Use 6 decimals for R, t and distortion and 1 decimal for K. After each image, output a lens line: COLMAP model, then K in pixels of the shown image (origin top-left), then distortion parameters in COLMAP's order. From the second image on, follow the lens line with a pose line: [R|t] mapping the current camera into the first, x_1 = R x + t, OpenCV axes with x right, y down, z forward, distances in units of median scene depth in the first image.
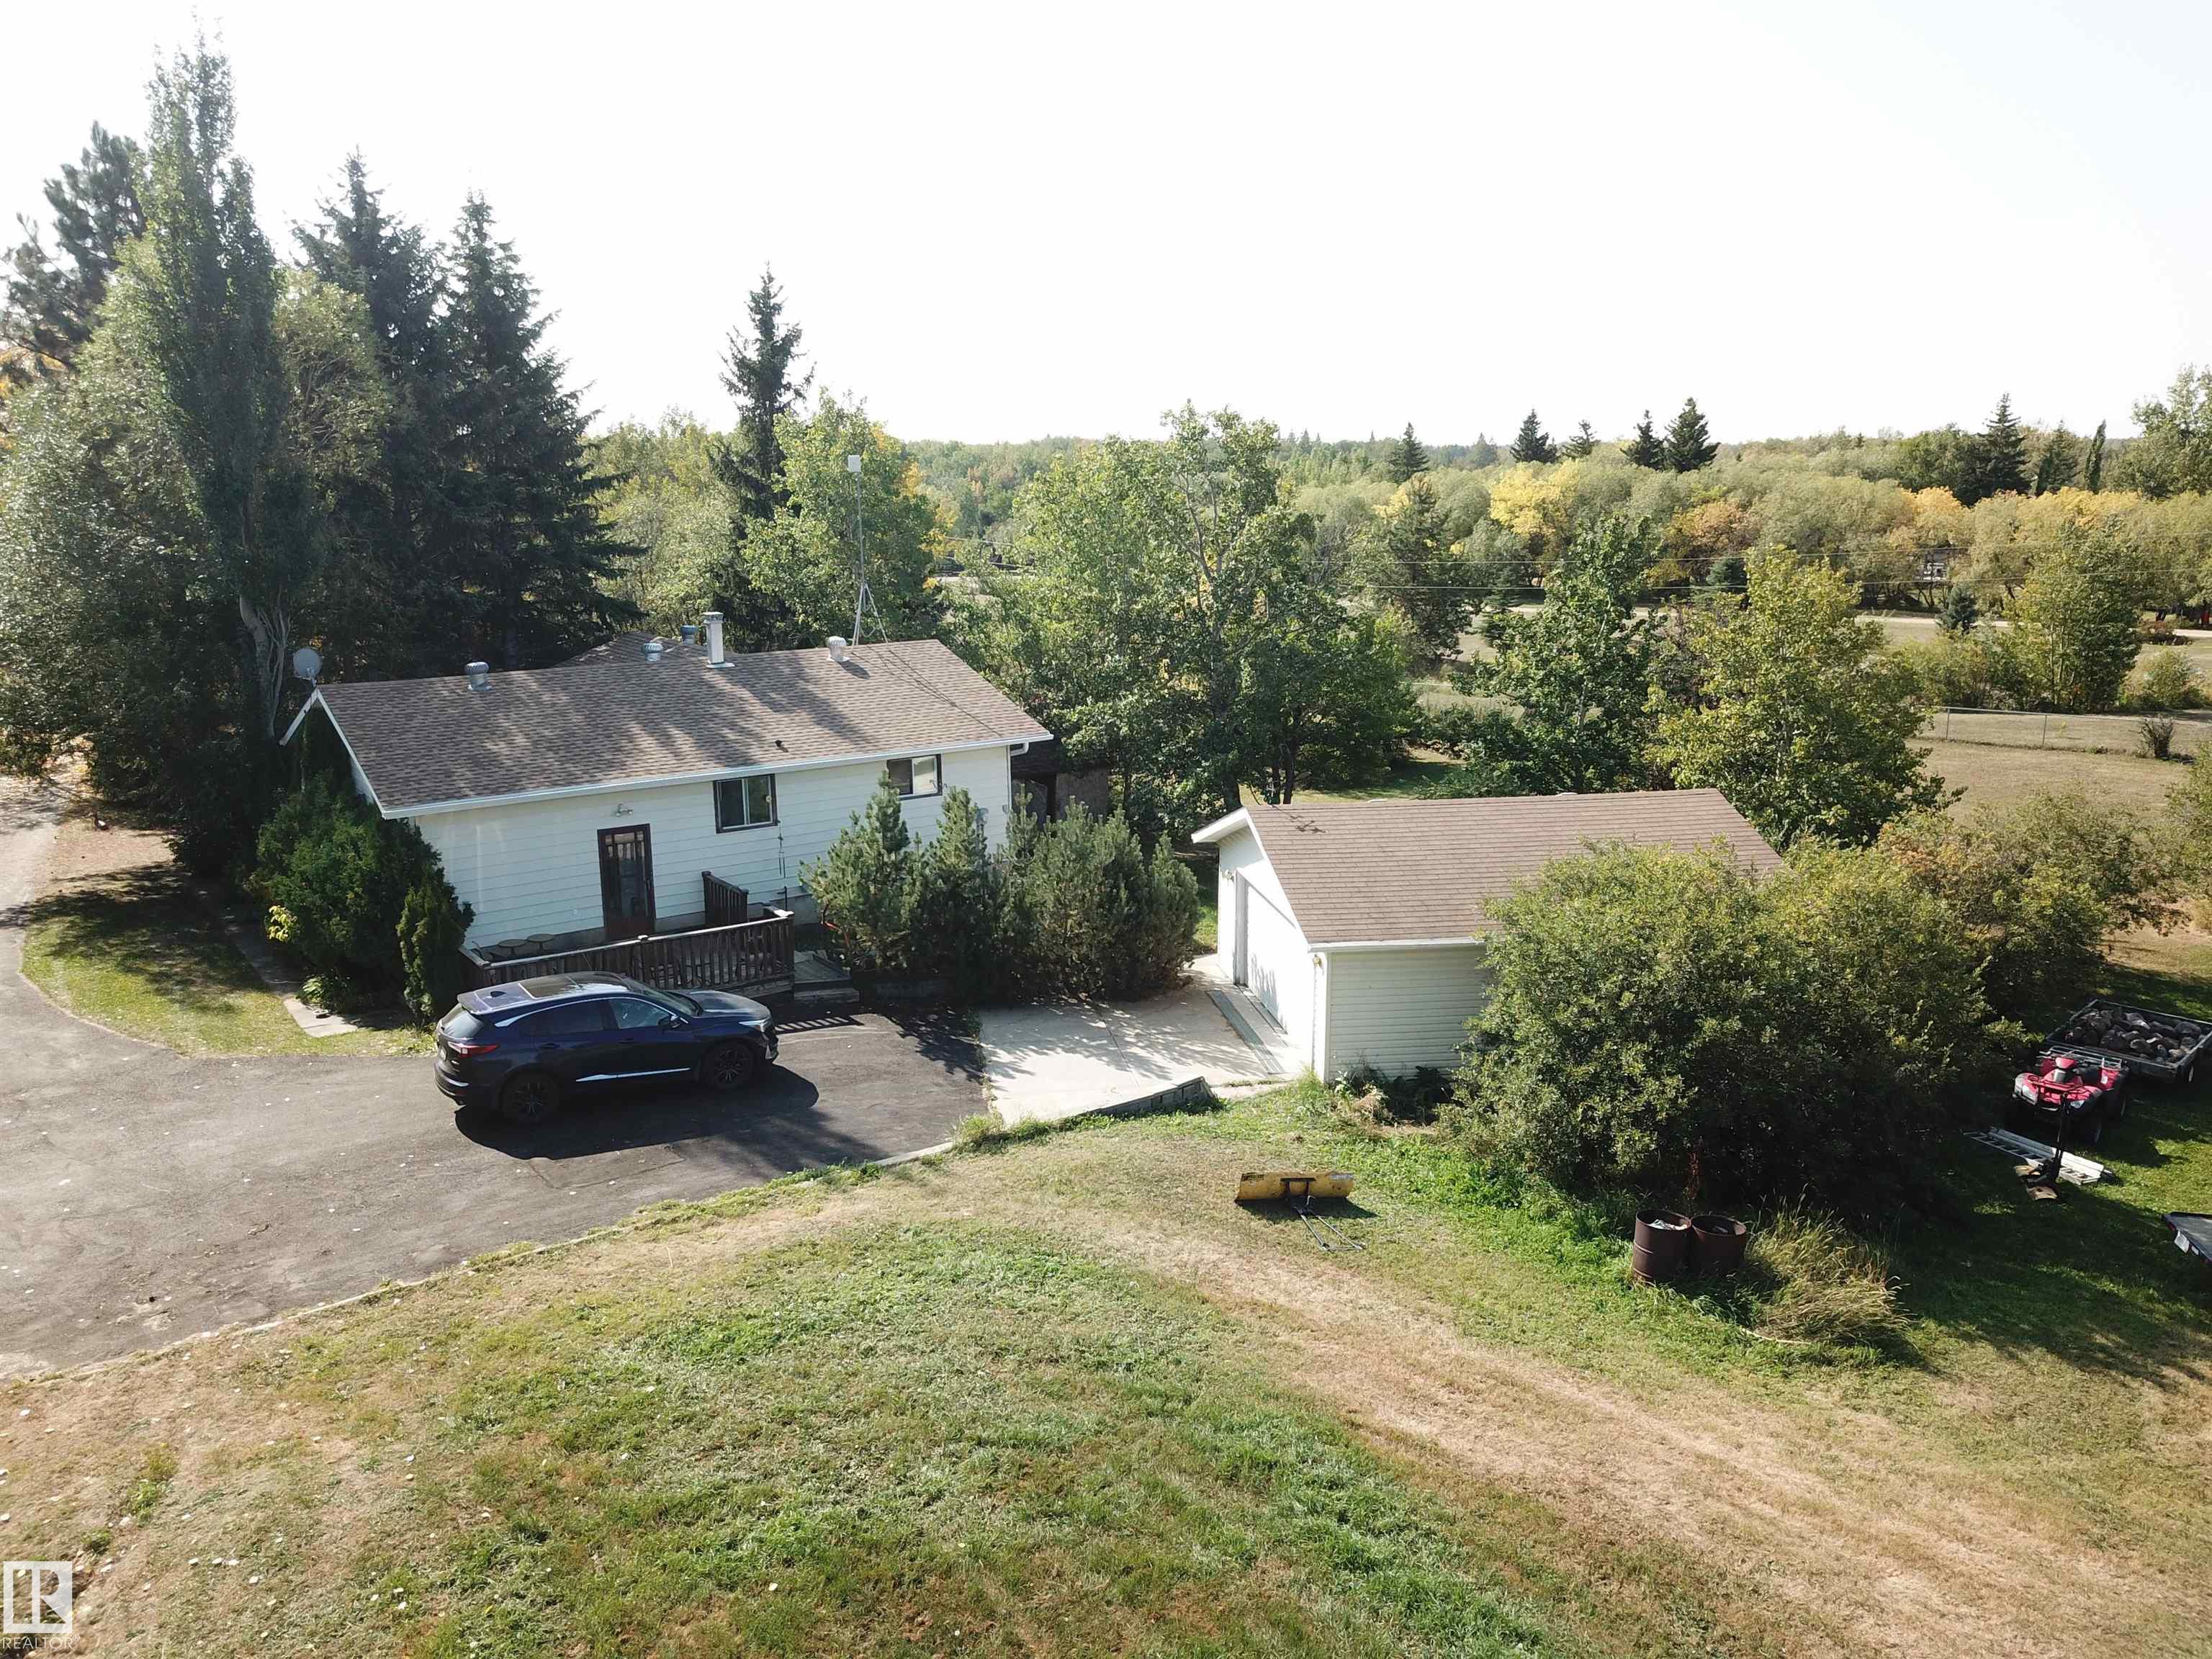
lens RADIAL K [[1701.5, 0, 1115.9], [0, 1701.5, 829.2], [0, 0, 1]] dist [-0.021579, 0.051750]
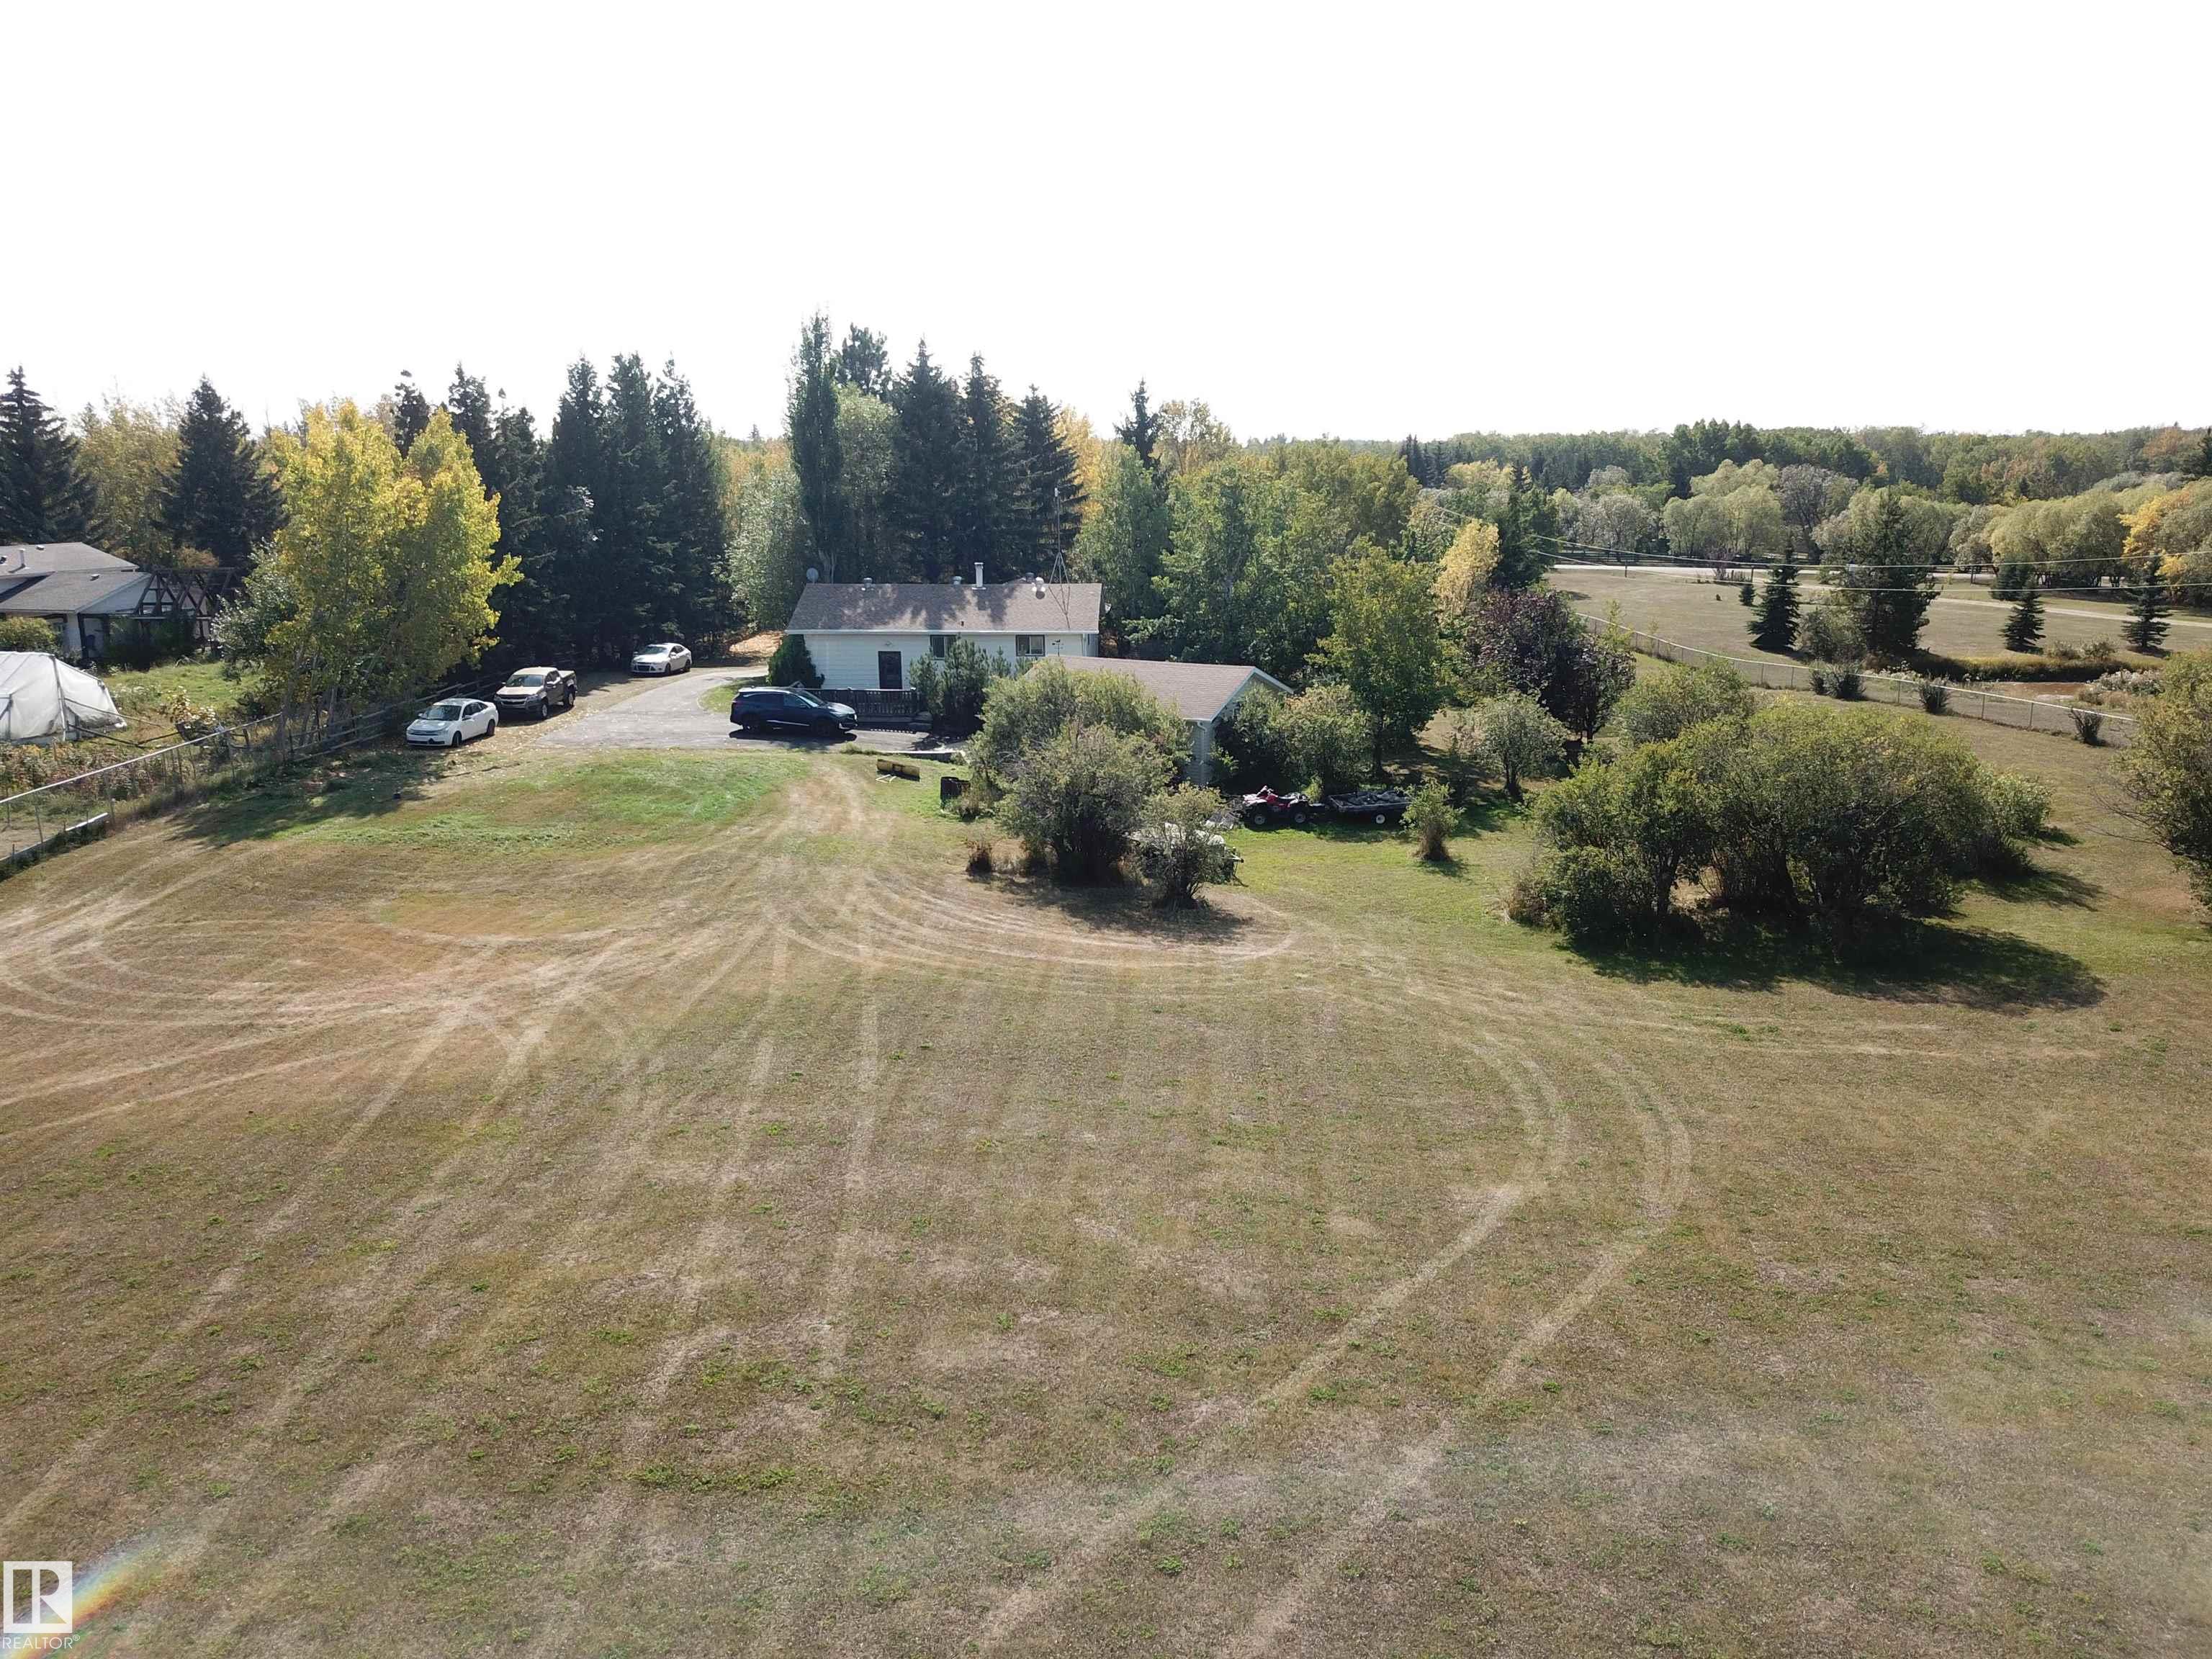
lens RADIAL K [[1701.5, 0, 1115.9], [0, 1701.5, 829.2], [0, 0, 1]] dist [-0.021579, 0.051750]
pose [[0.800439, 0.132721, -0.584536, 1.582586], [-0.127998, 0.990532, 0.049630, 0.099272], [0.585589, 0.035094, 0.809848, -0.802703]]
